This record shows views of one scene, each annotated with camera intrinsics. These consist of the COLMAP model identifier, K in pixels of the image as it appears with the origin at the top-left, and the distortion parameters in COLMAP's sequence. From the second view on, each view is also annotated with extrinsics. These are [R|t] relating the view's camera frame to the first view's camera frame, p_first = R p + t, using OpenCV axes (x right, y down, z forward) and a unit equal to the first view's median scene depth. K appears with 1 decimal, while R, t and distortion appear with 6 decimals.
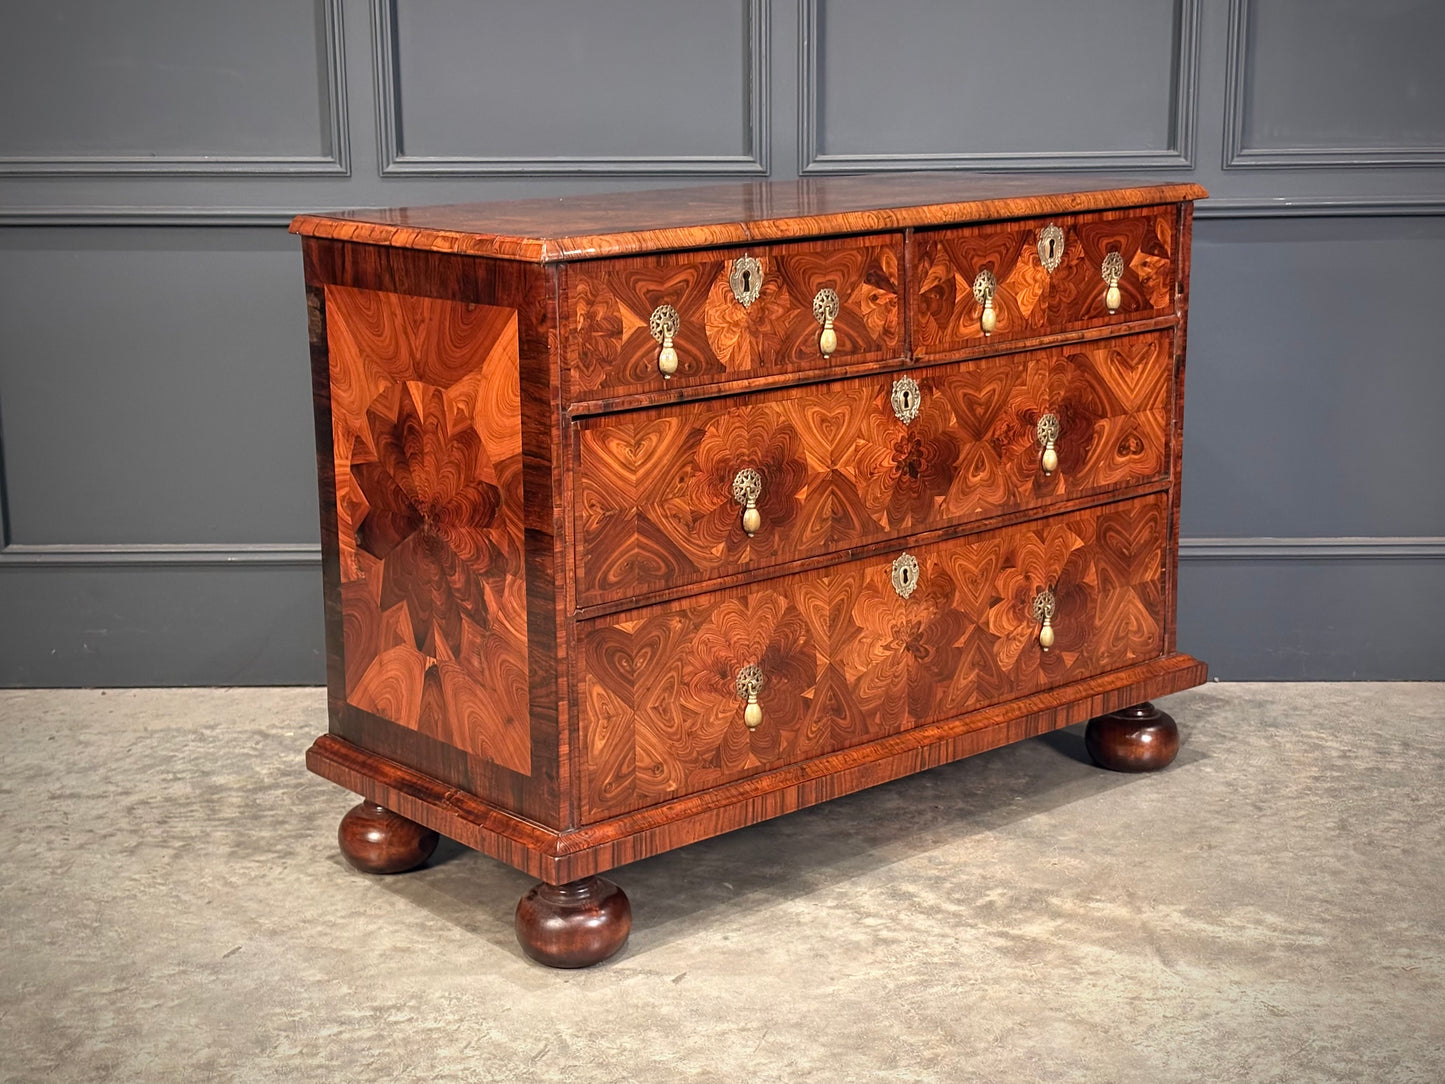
lens RADIAL K [[2302.2, 0, 722.5], [0, 2302.2, 533.9], [0, 0, 1]] dist [0.046051, 0.000000]
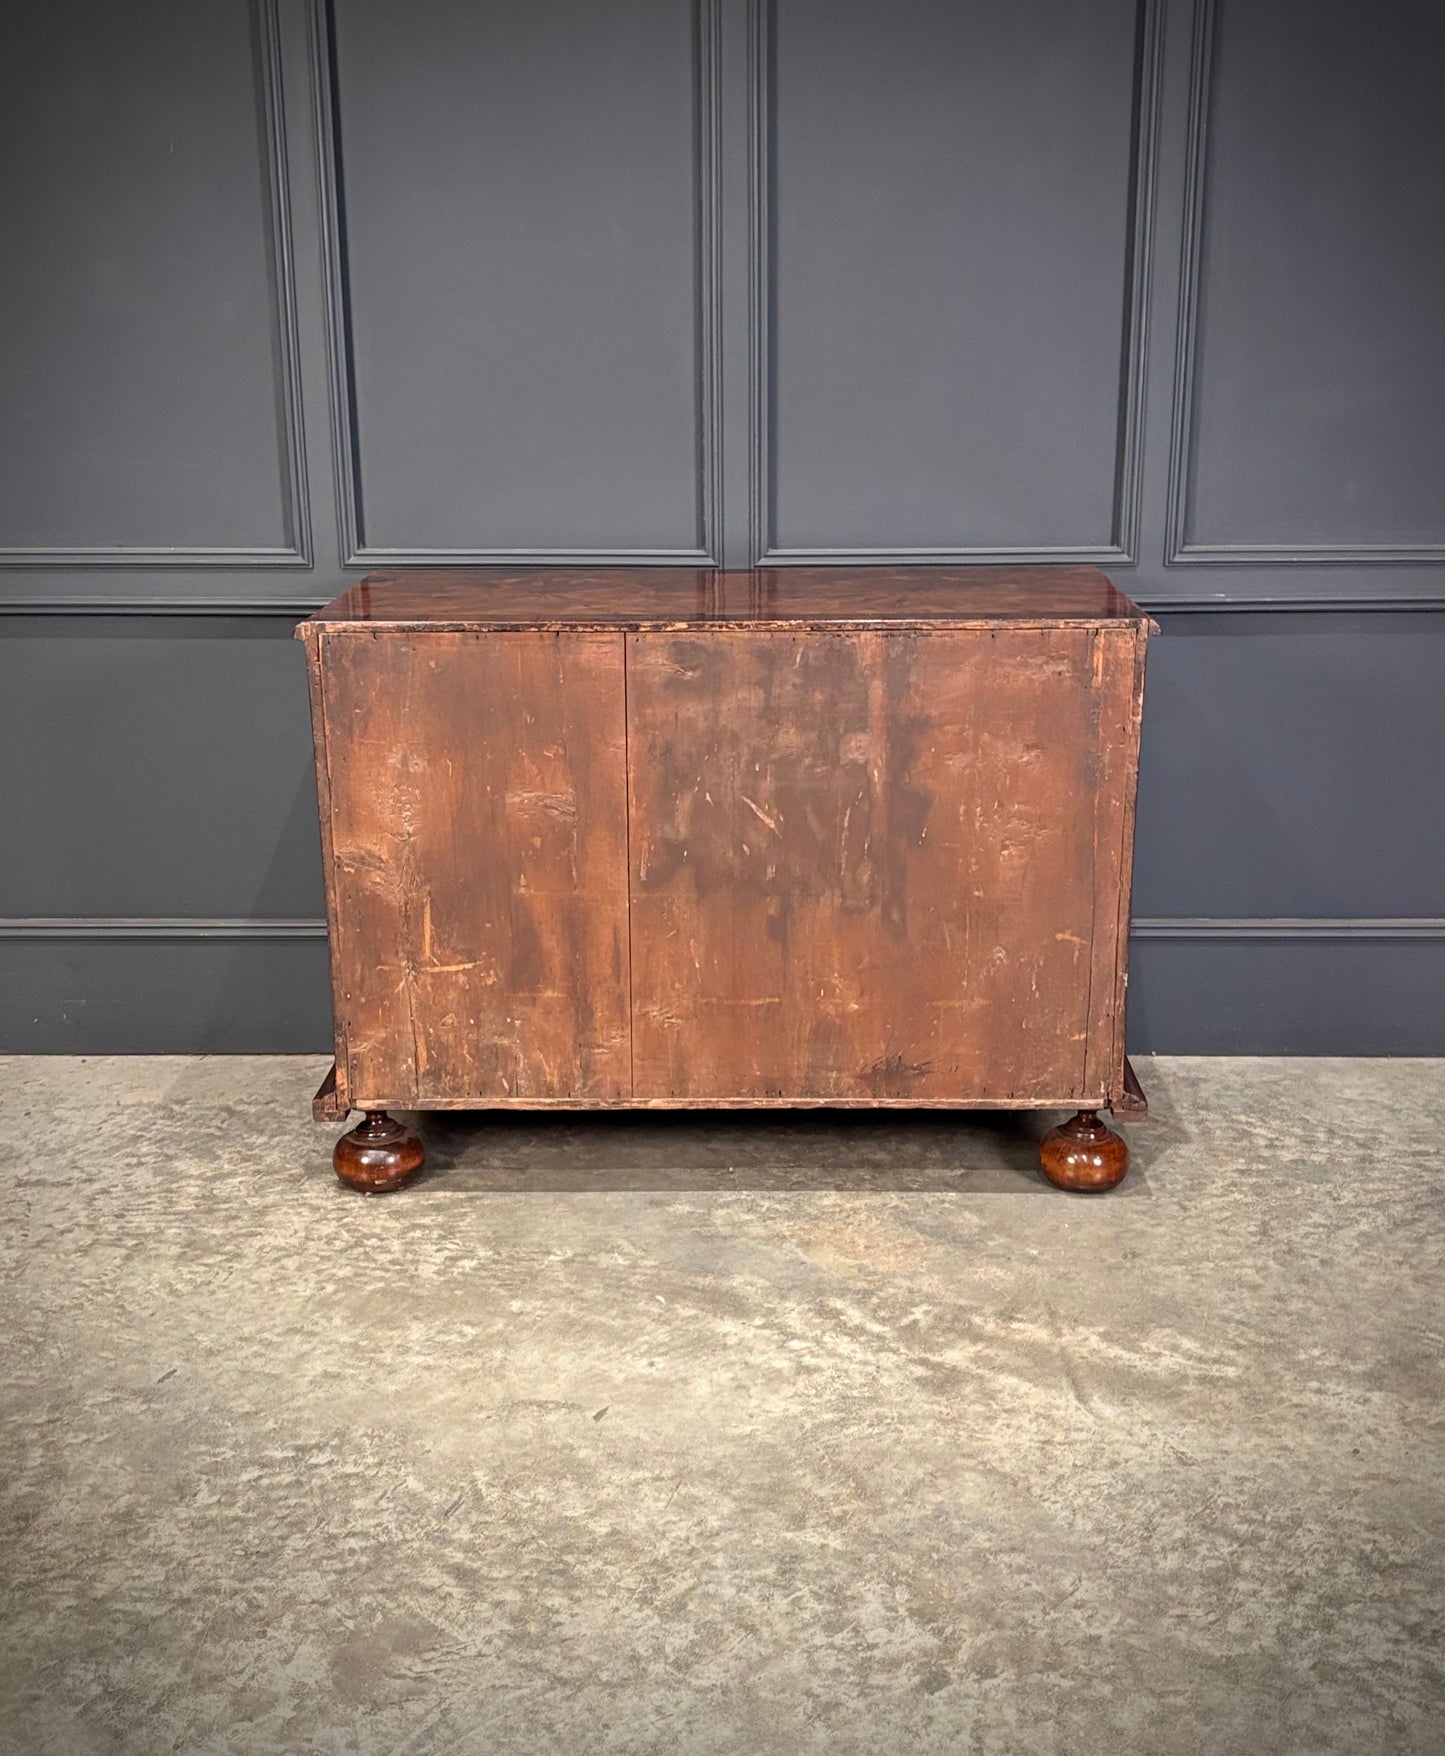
lens RADIAL K [[2084.0, 0, 737.8], [0, 2084.0, 871.3], [0, 0, 1]] dist [-0.006737, 0.000000]
pose [[0.999967, 0.005391, -0.006007, 0.042400], [-0.005086, 0.998756, 0.049595, -0.084576], [0.006267, -0.049563, 0.998751, 0.088806]]
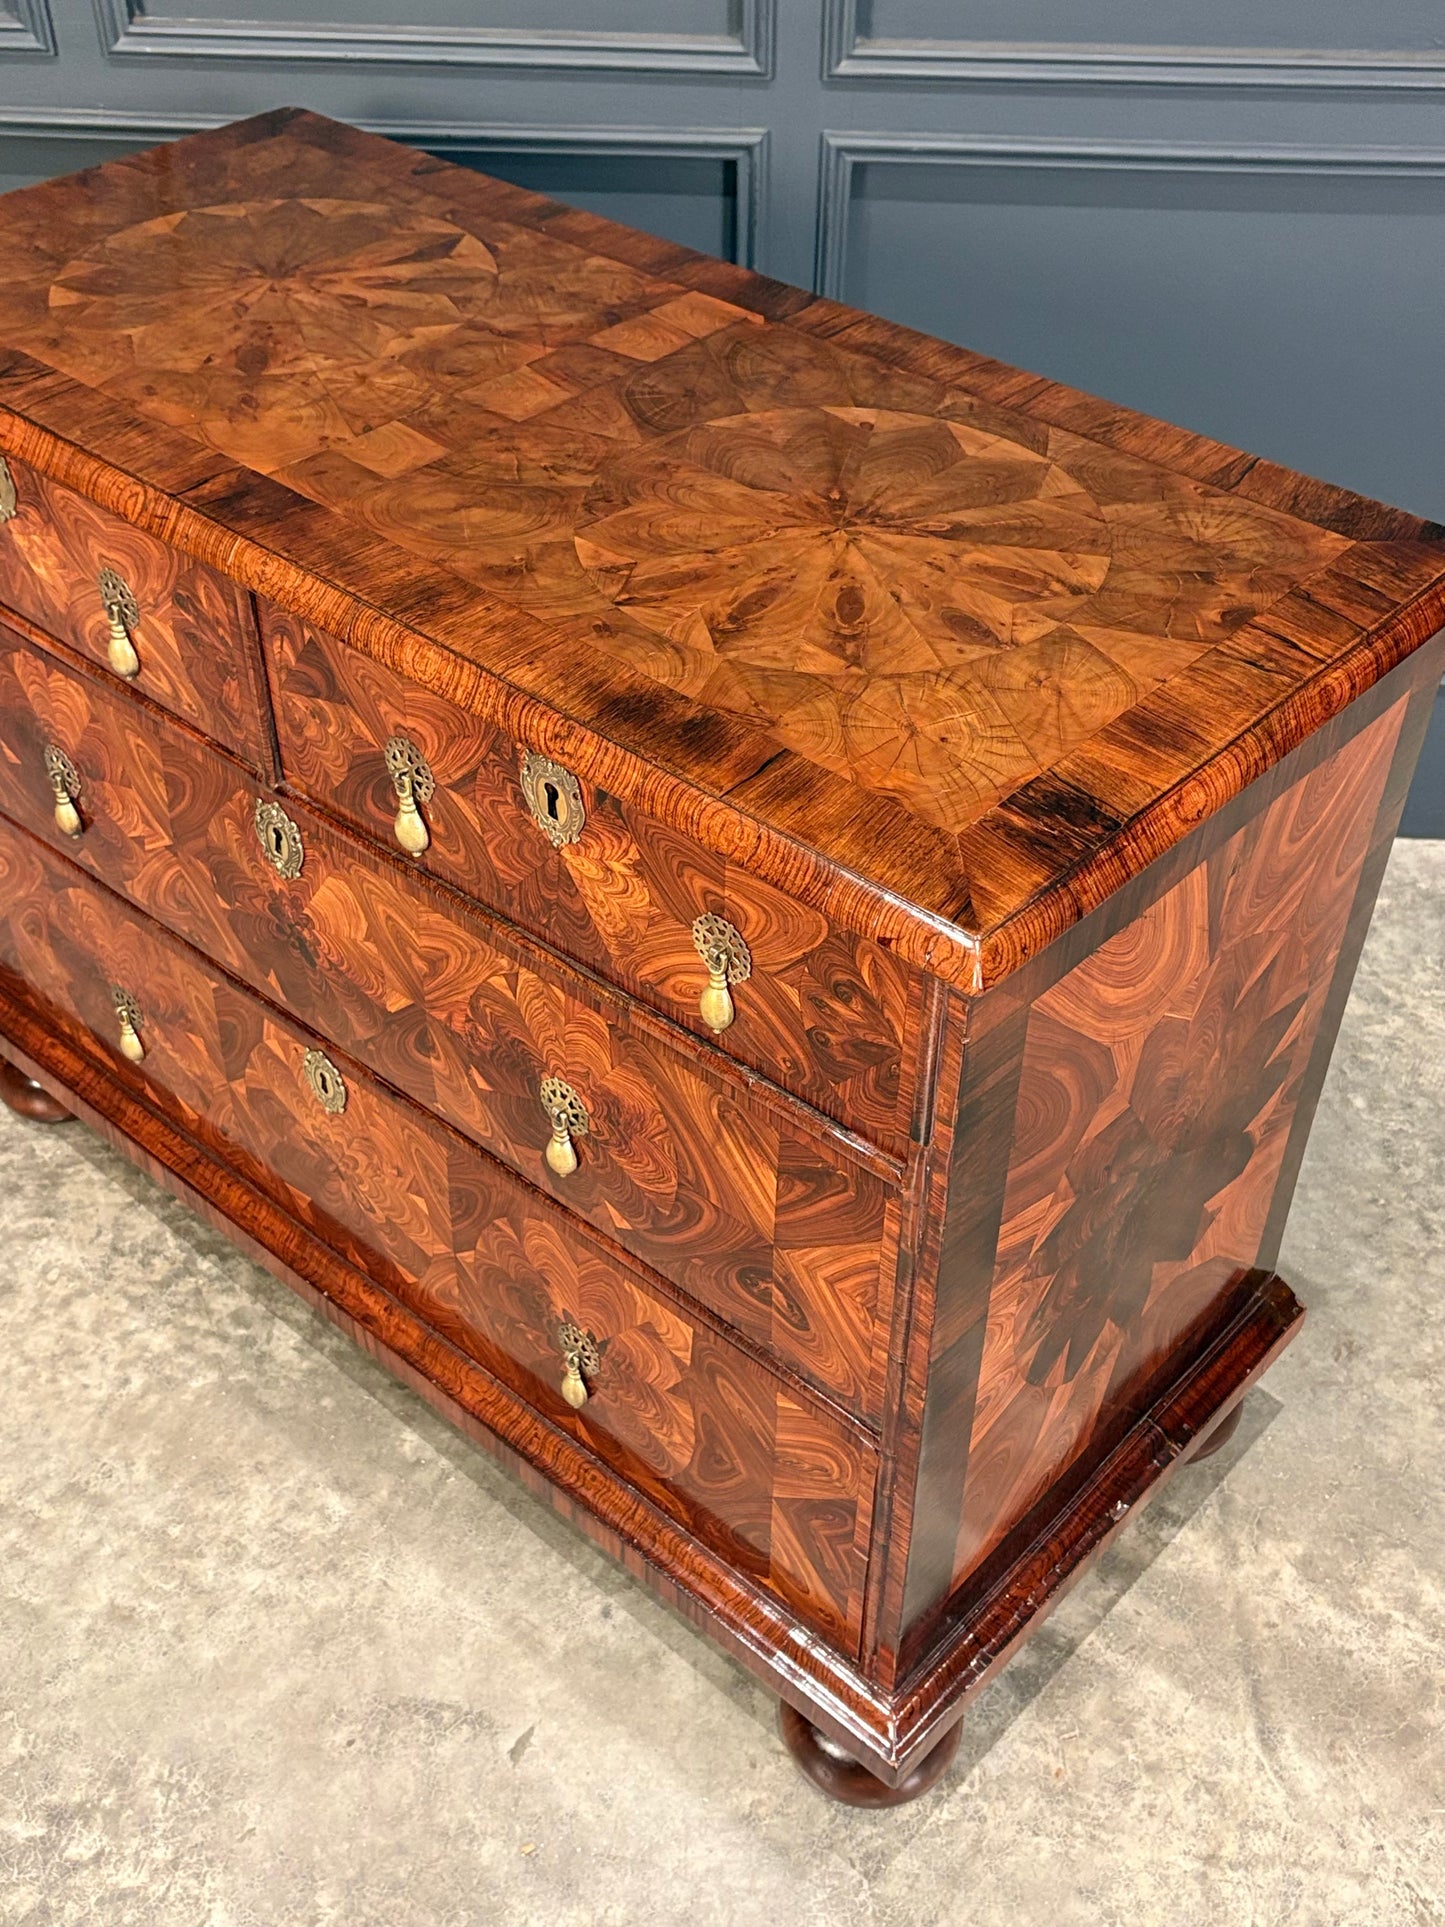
lens RADIAL K [[2072.2, 0, 740.6], [0, 2072.2, 988.3], [0, 0, 1]] dist [-0.001365, 0.000000]
pose [[0.998724, 0.046222, -0.020333, 0.042158], [-0.030353, 0.871310, 0.489793, -0.265185], [0.040356, -0.488551, 0.871601, 0.545843]]
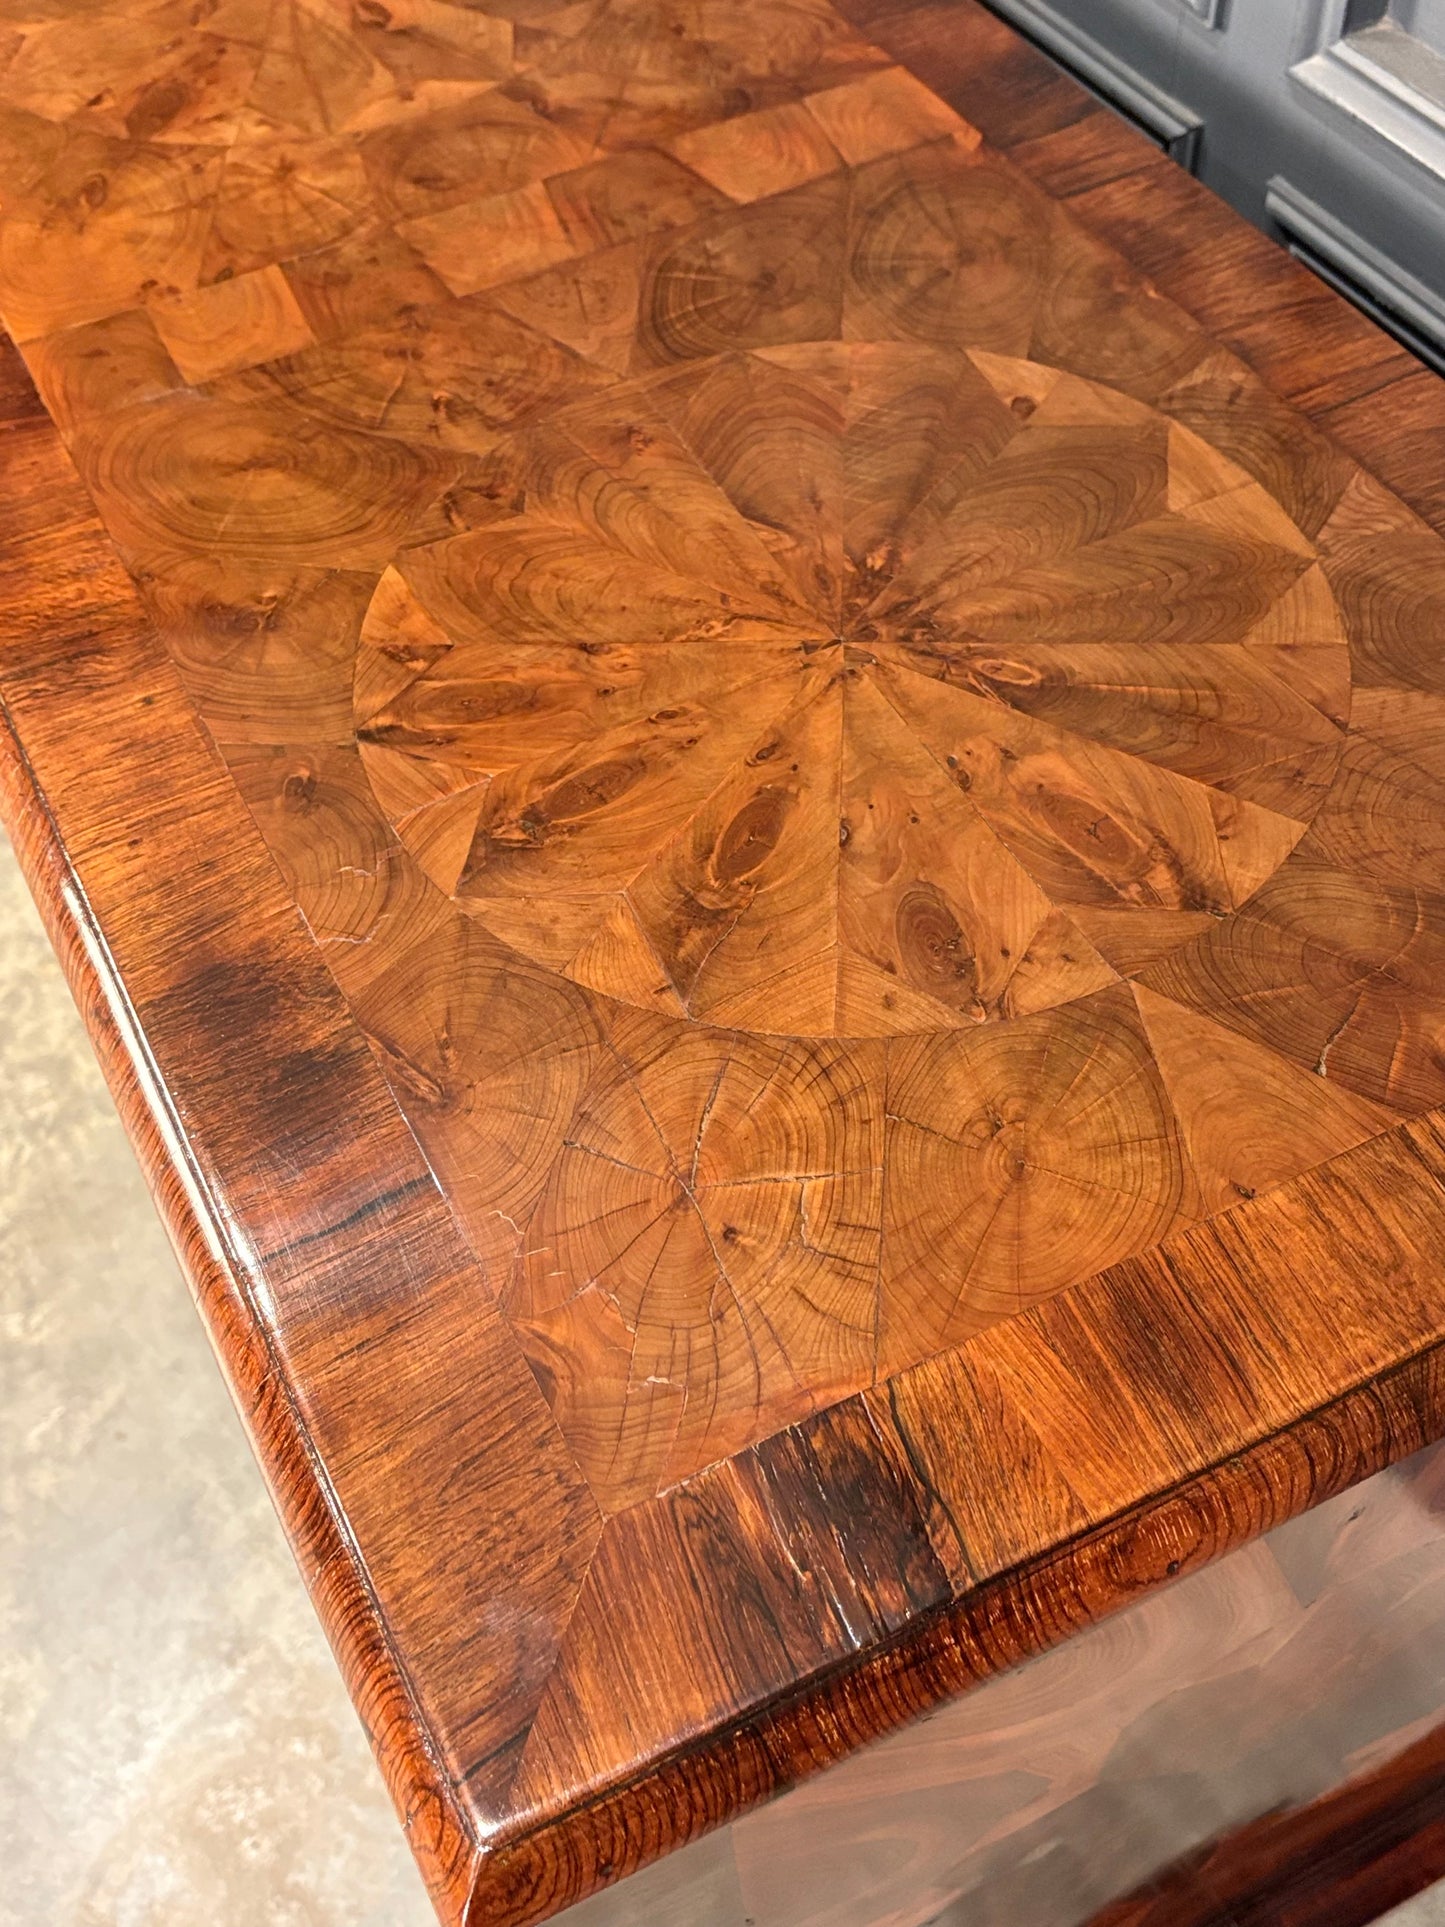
lens RADIAL K [[2072.2, 0, 718.3], [0, 2072.2, 958.2], [0, 0, 1]] dist [-0.001365, 0.000000]
pose [[0.913405, 0.296830, -0.278537, 0.114019], [-0.044990, 0.753705, 0.655671, -0.263791], [0.404557, -0.586362, 0.701793, 0.781977]]
